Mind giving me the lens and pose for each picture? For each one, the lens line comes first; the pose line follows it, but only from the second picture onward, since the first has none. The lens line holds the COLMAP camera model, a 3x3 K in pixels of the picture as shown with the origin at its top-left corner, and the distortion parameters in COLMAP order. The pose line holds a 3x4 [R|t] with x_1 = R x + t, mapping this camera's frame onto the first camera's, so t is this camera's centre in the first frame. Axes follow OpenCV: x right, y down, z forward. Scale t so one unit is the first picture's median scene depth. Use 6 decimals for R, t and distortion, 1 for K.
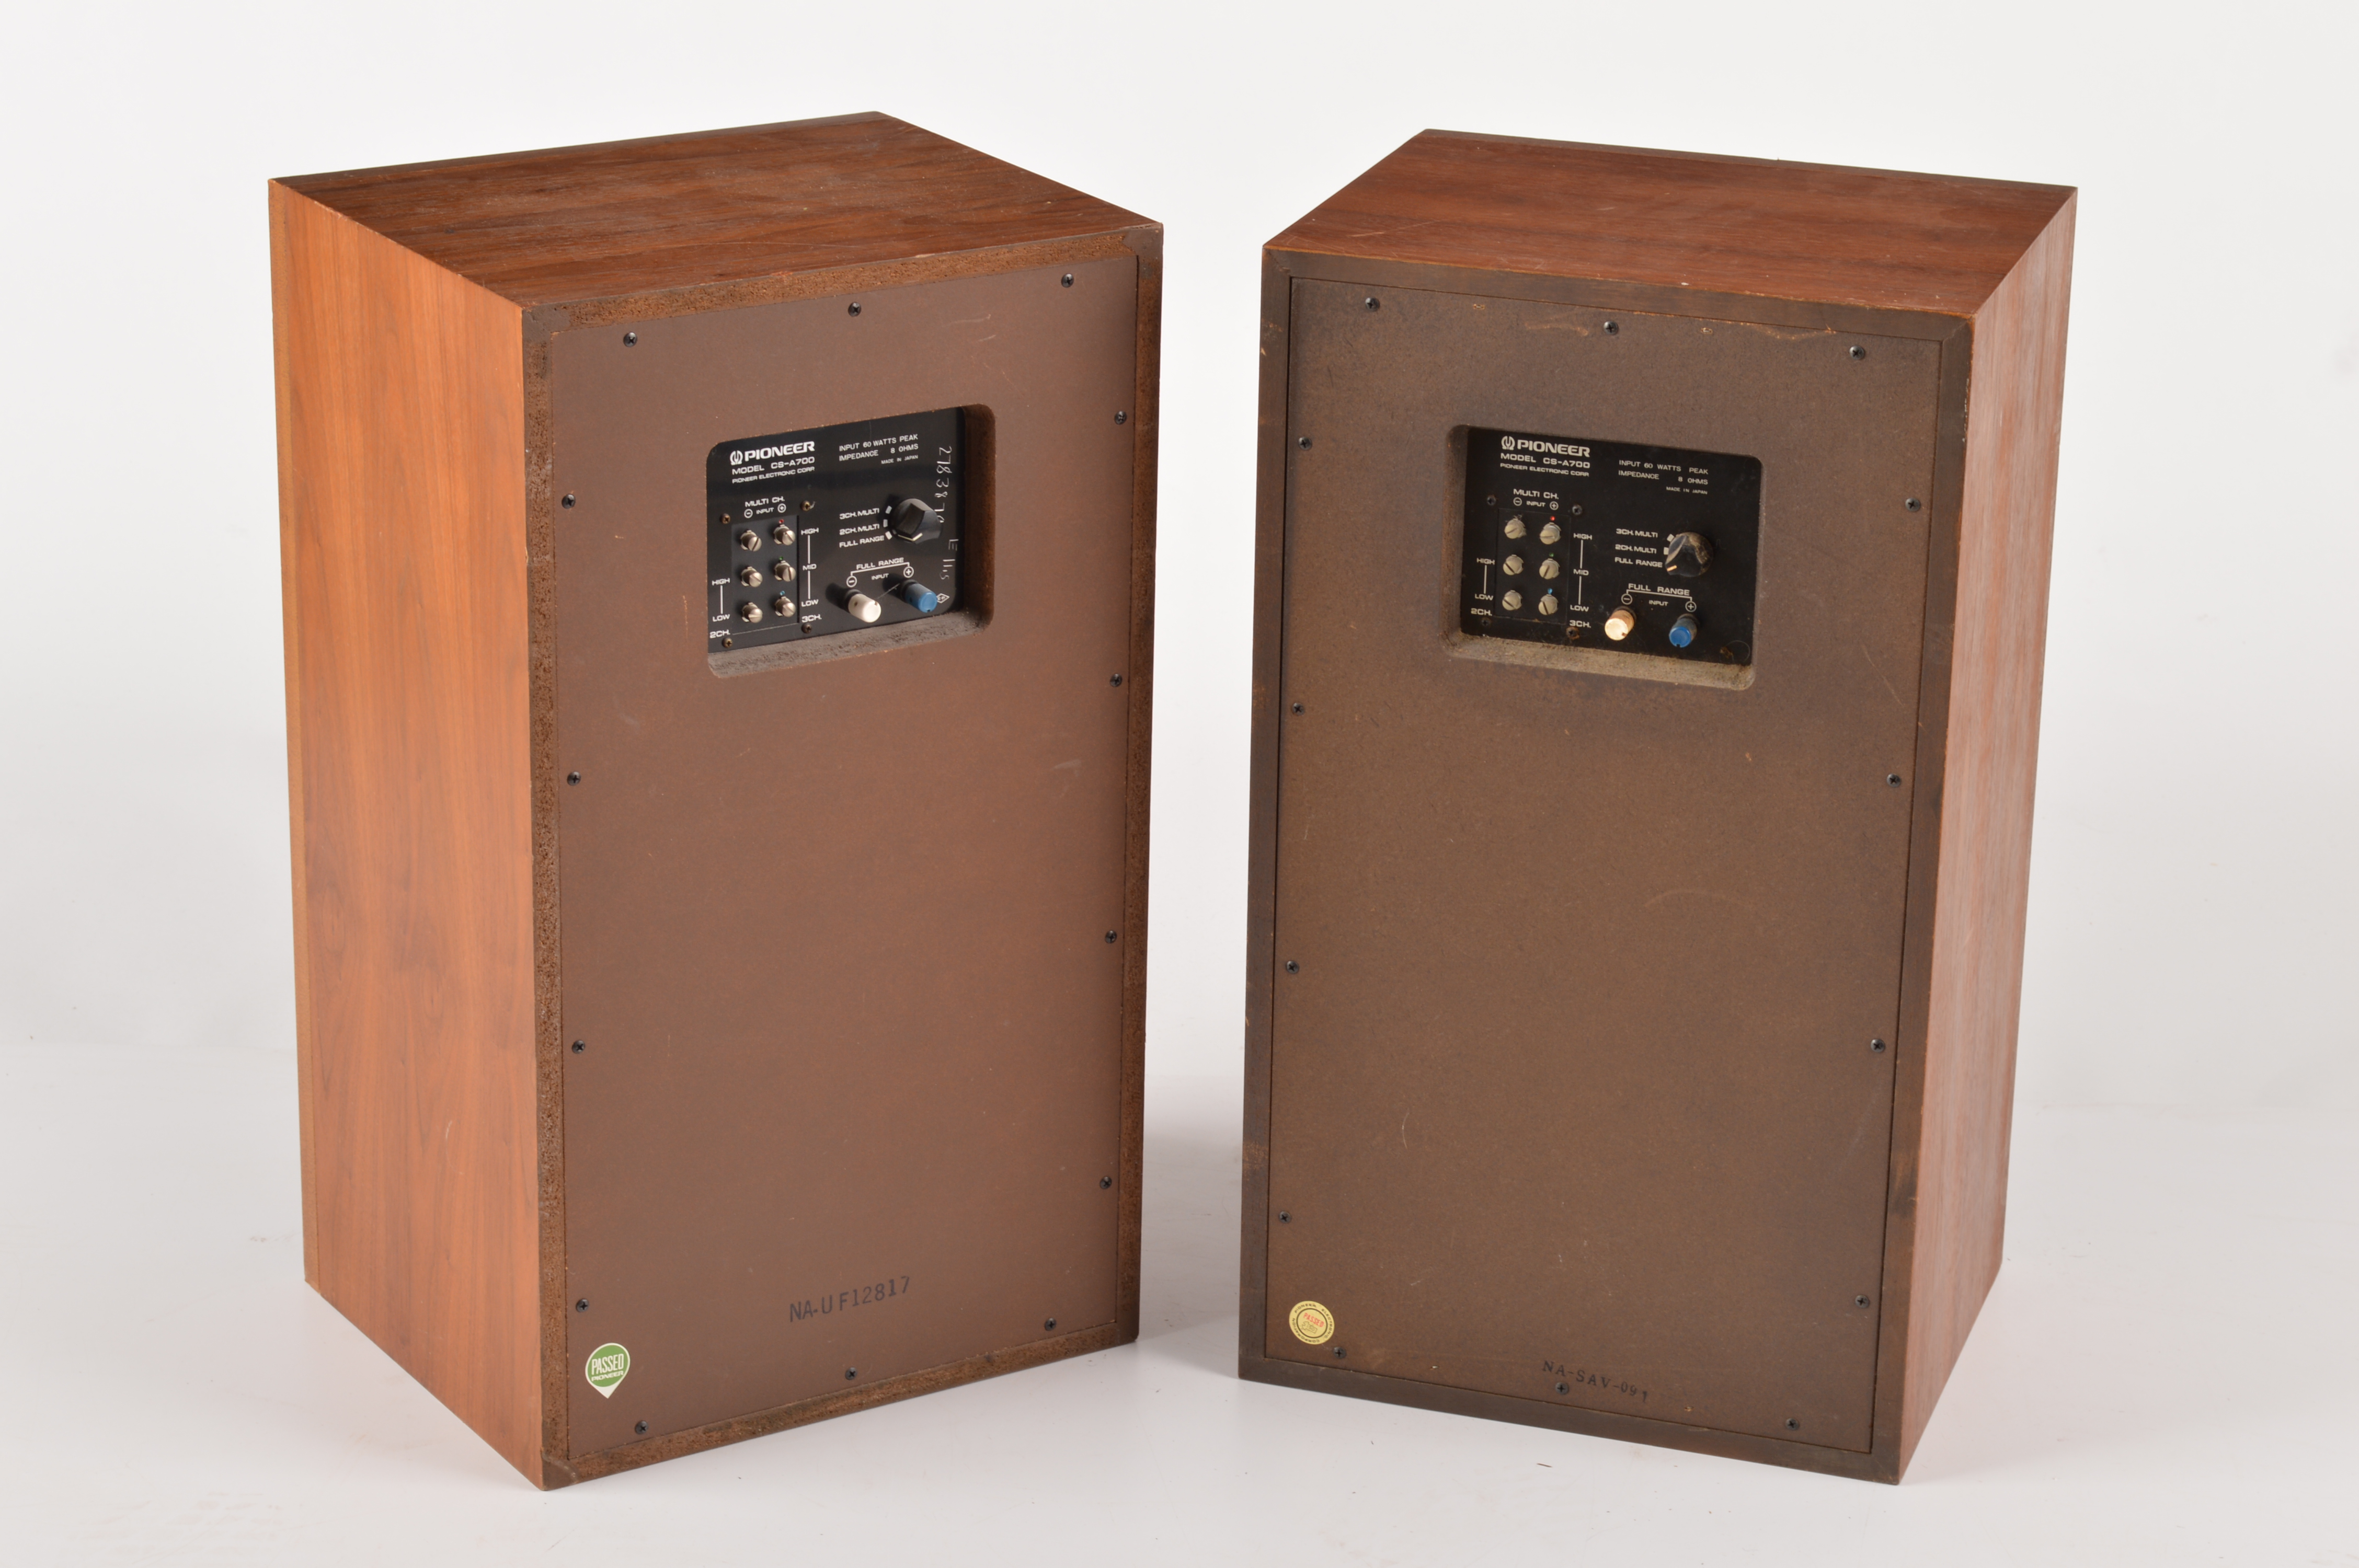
lens RADIAL K [[5574.7, 0, 1179.5], [0, 5574.7, 783.8], [0, 0, 1]] dist [0.024751, 0.000000]
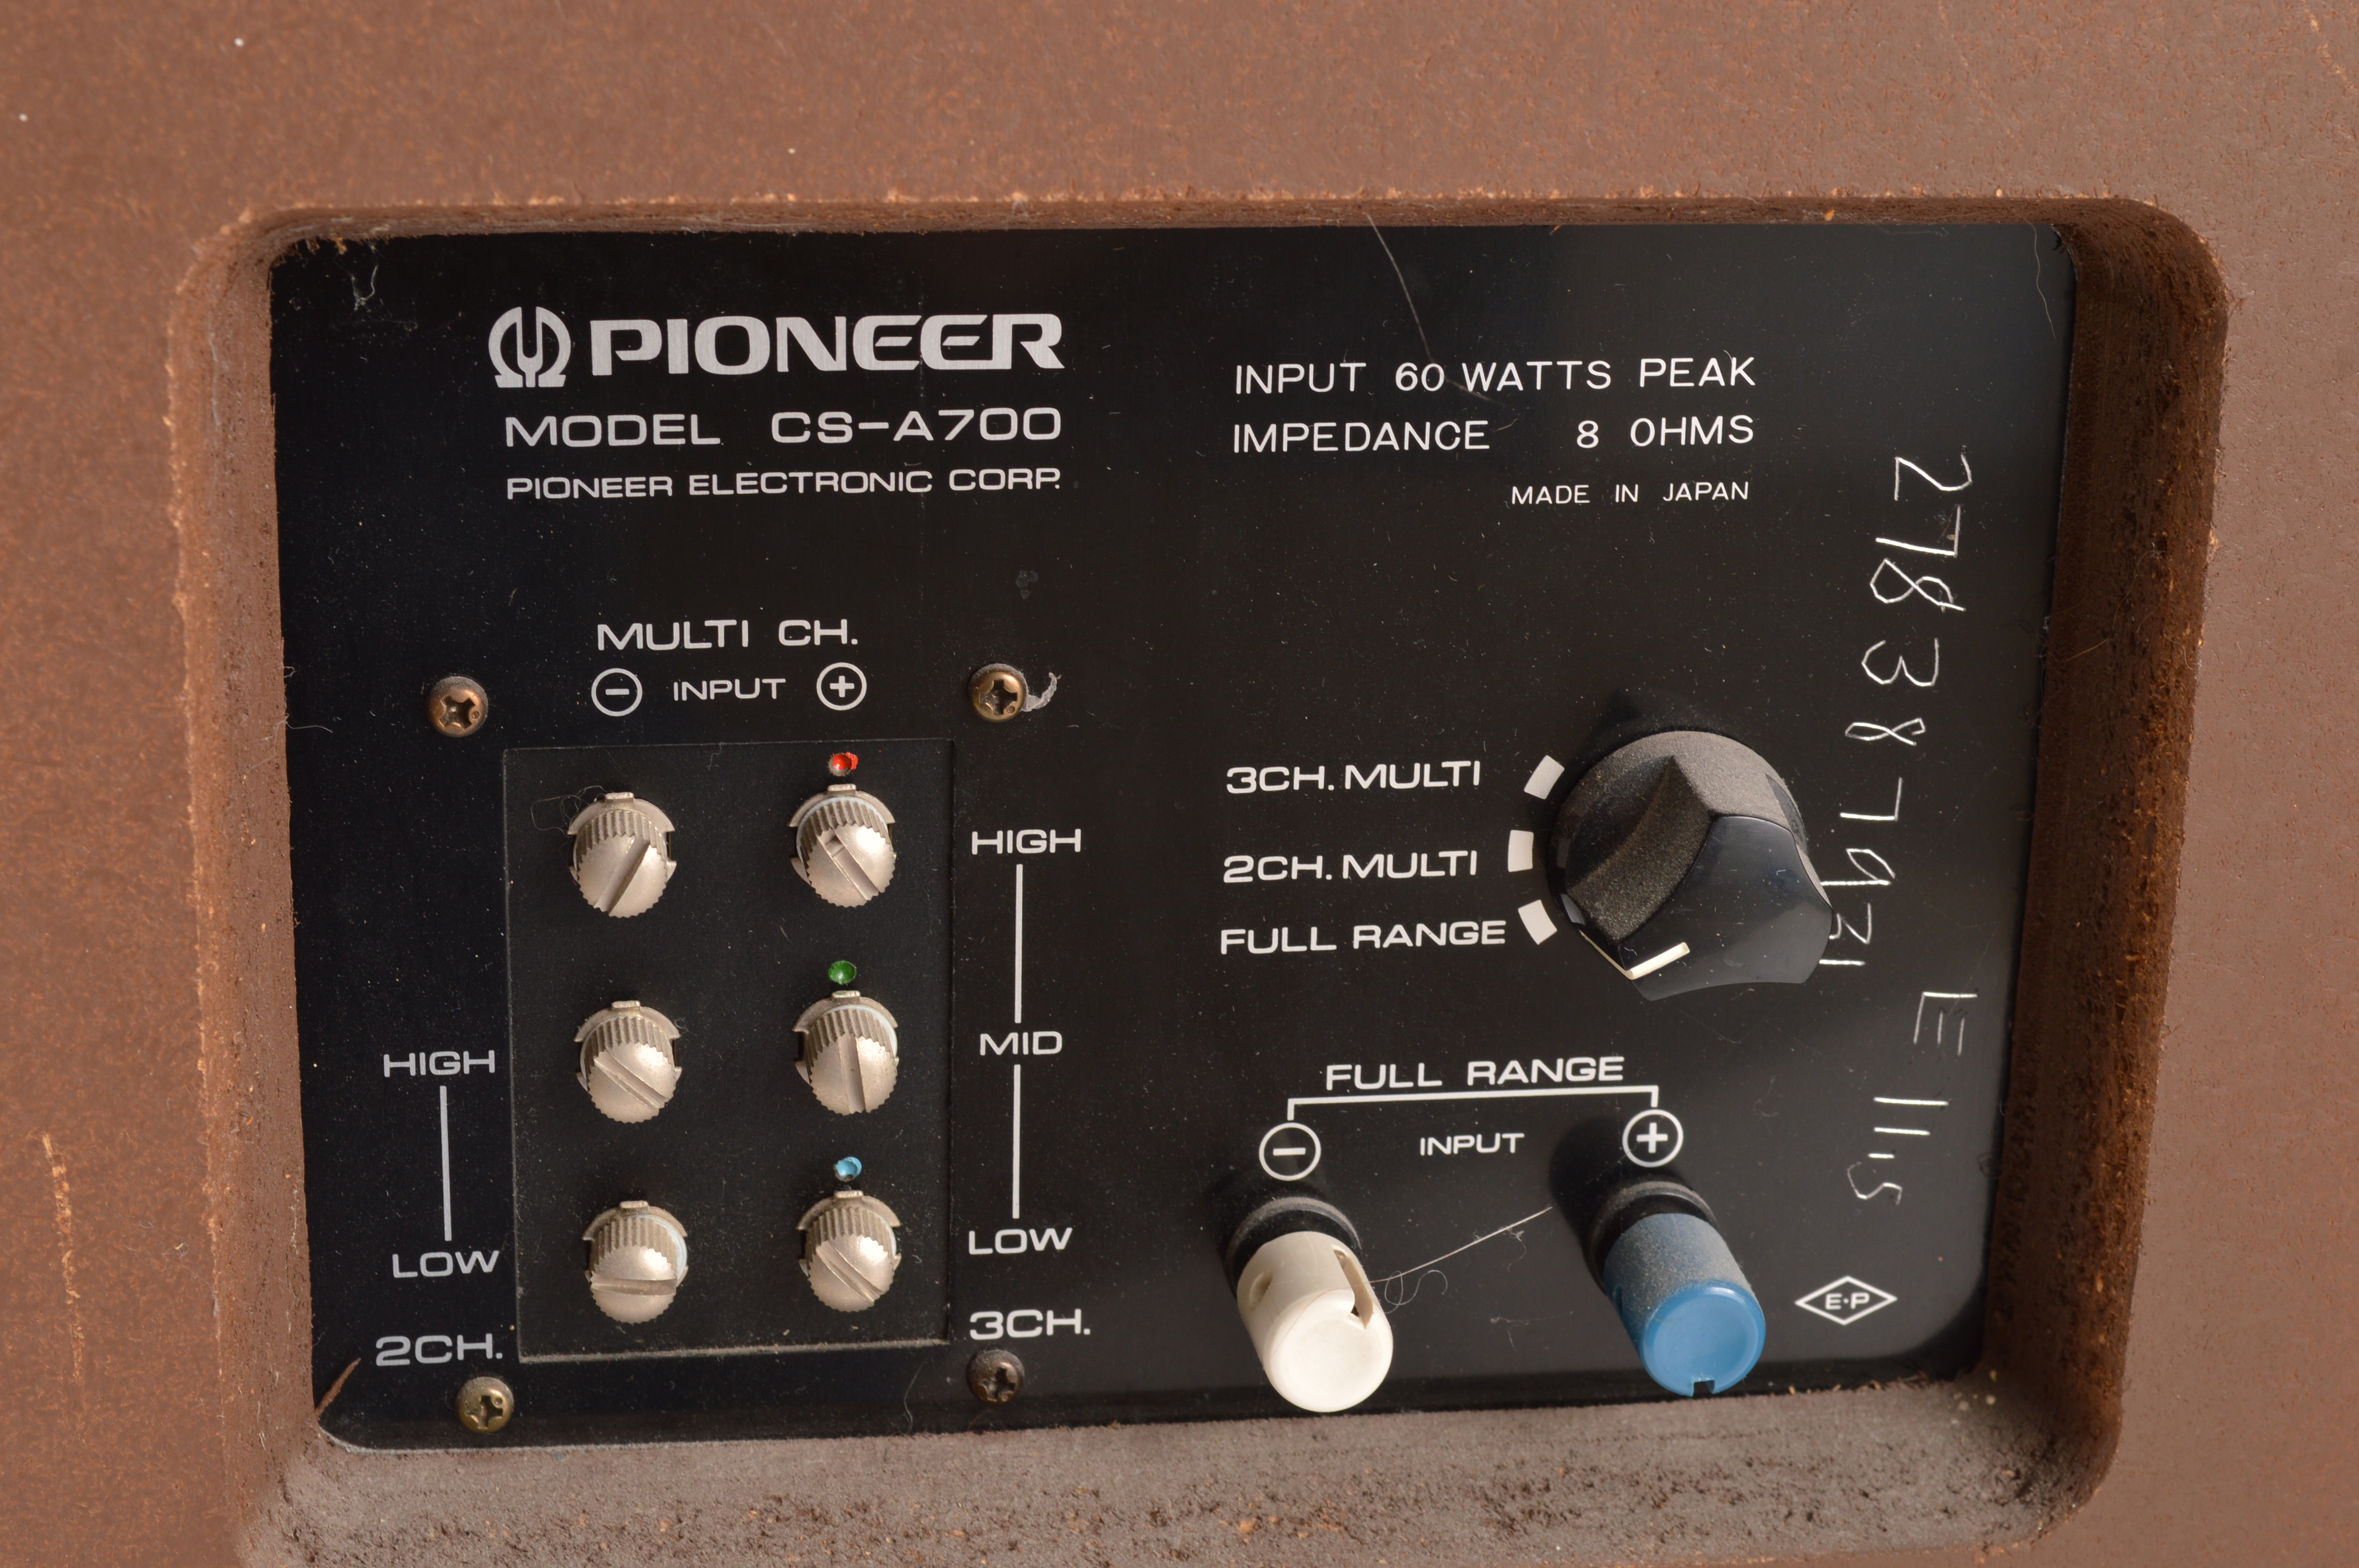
lens RADIAL K [[4668.9, 0, 1179.4], [0, 4668.9, 786.2], [0, 0, 1]] dist [0.016144, 0.000000]
pose [[0.910881, 0.130524, -0.391484, -0.005650], [-0.140367, 0.990093, 0.003507, -0.047844], [0.388064, 0.051757, 0.920178, 0.863129]]
